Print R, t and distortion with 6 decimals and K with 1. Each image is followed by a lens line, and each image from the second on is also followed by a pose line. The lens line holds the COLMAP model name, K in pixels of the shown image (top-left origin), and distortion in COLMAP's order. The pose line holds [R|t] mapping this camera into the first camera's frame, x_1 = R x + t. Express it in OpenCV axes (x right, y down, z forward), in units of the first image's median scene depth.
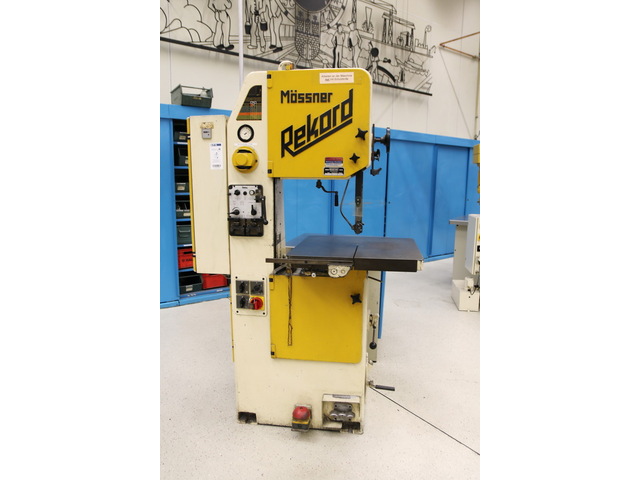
lens RADIAL K [[392.4, 0, 323.1], [0, 392.4, 241.5], [0, 0, 1]] dist [-0.115366, 0.093104]
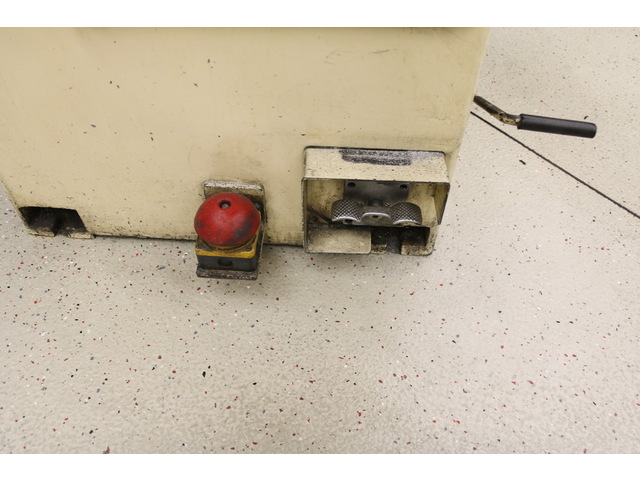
lens RADIAL K [[557.8, 0, 321.1], [0, 557.8, 250.2], [0, 0, 1]] dist [-0.112874, 0.087970]
pose [[0.997049, -0.051920, 0.056539, -0.014023], [0.001516, 0.749732, 0.661740, 0.208732], [-0.076747, -0.659702, 0.747599, 0.701211]]
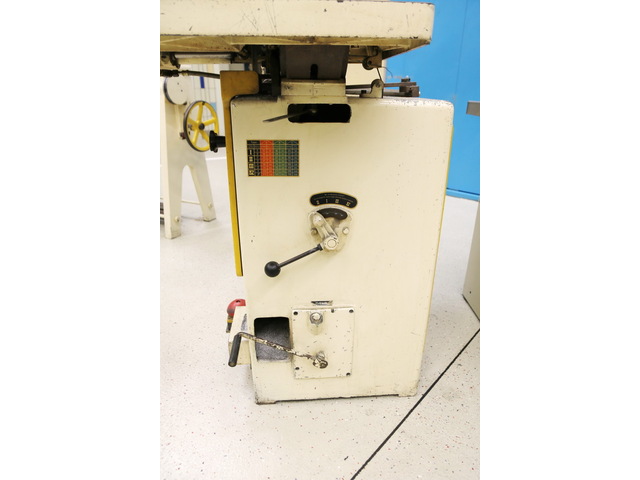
lens RADIAL K [[375.3, 0, 322.4], [0, 375.3, 241.2], [0, 0, 1]] dist [-0.129858, 0.113553]
pose [[0.206675, 0.366433, -0.907200, 0.554163], [-0.163569, 0.927110, 0.337212, 0.081212], [0.964640, 0.078697, 0.251548, 0.982778]]
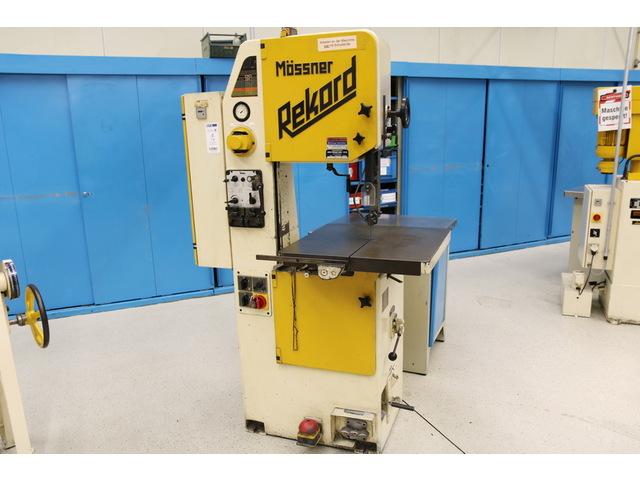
lens RADIAL K [[522.4, 0, 318.9], [0, 522.4, 246.5], [0, 0, 1]] dist [-0.119947, 0.125826]
pose [[0.974494, 0.016793, -0.223786, 0.229946], [0.000178, 0.997138, 0.075600, -0.059000], [0.224416, -0.073711, 0.971702, -0.122569]]
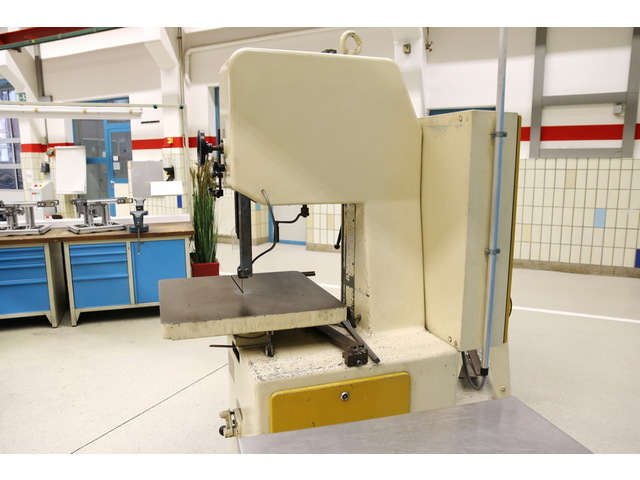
lens RADIAL K [[500.4, 0, 318.5], [0, 500.4, 246.8], [0, 0, 1]] dist [-0.128261, 0.118200]
pose [[-0.894254, 0.067848, -0.442388, 0.367956], [-0.078292, 0.949488, 0.303881, -0.365164], [0.440660, 0.306382, -0.843771, 1.821648]]
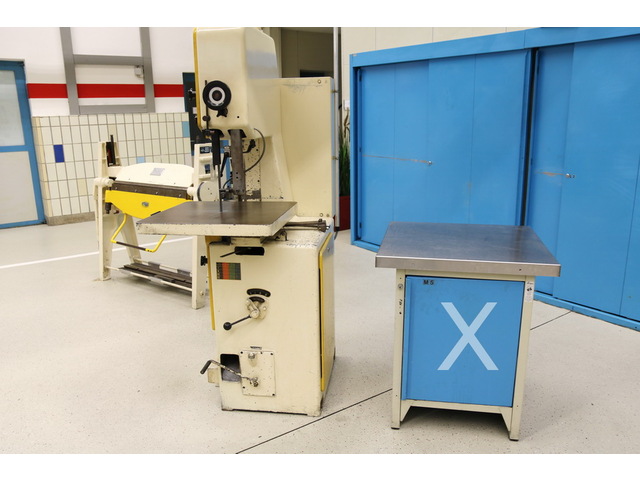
lens RADIAL K [[526.8, 0, 317.5], [0, 526.8, 245.4], [0, 0, 1]] dist [-0.124396, 0.138163]
pose [[-0.008000, 0.230451, -0.973051, 1.317087], [-0.143986, 0.962676, 0.229178, -0.229249], [0.989547, 0.141939, 0.025481, 1.197623]]
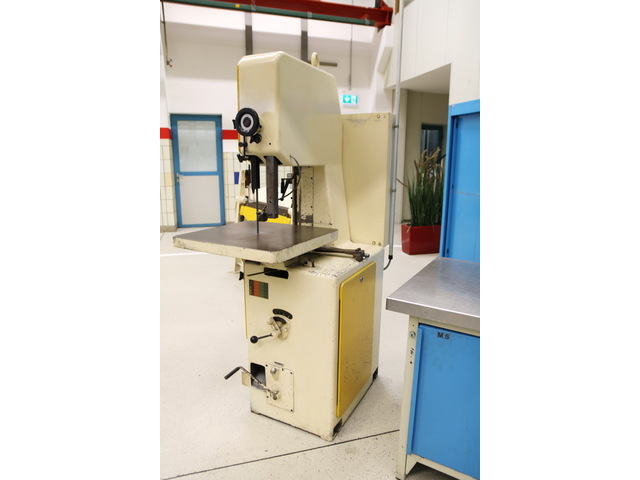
lens RADIAL K [[375.3, 0, 322.4], [0, 375.3, 241.2], [0, 0, 1]] dist [-0.129858, 0.113553]
pose [[-0.335249, 0.185454, -0.923696, 0.913205], [-0.165281, 0.953652, 0.251456, -0.233418], [0.927519, 0.236969, -0.289059, 1.423174]]
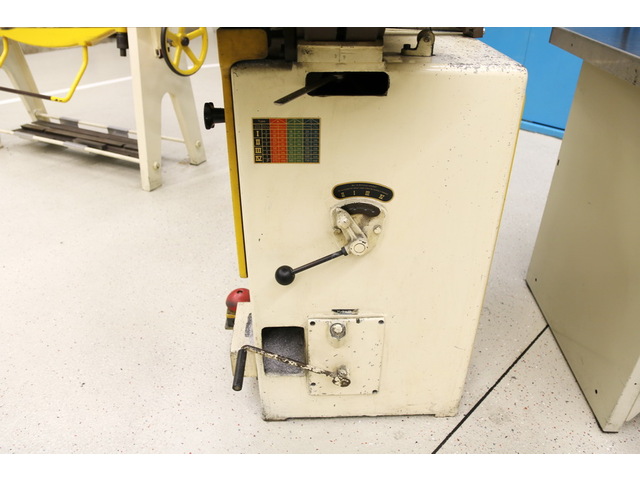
lens RADIAL K [[500.4, 0, 318.5], [0, 500.4, 246.8], [0, 0, 1]] dist [-0.128261, 0.118200]
pose [[0.154563, 0.510192, -0.846058, 0.547675], [-0.157231, 0.858138, 0.488752, 0.005466], [0.975392, 0.057483, 0.212854, 0.966949]]
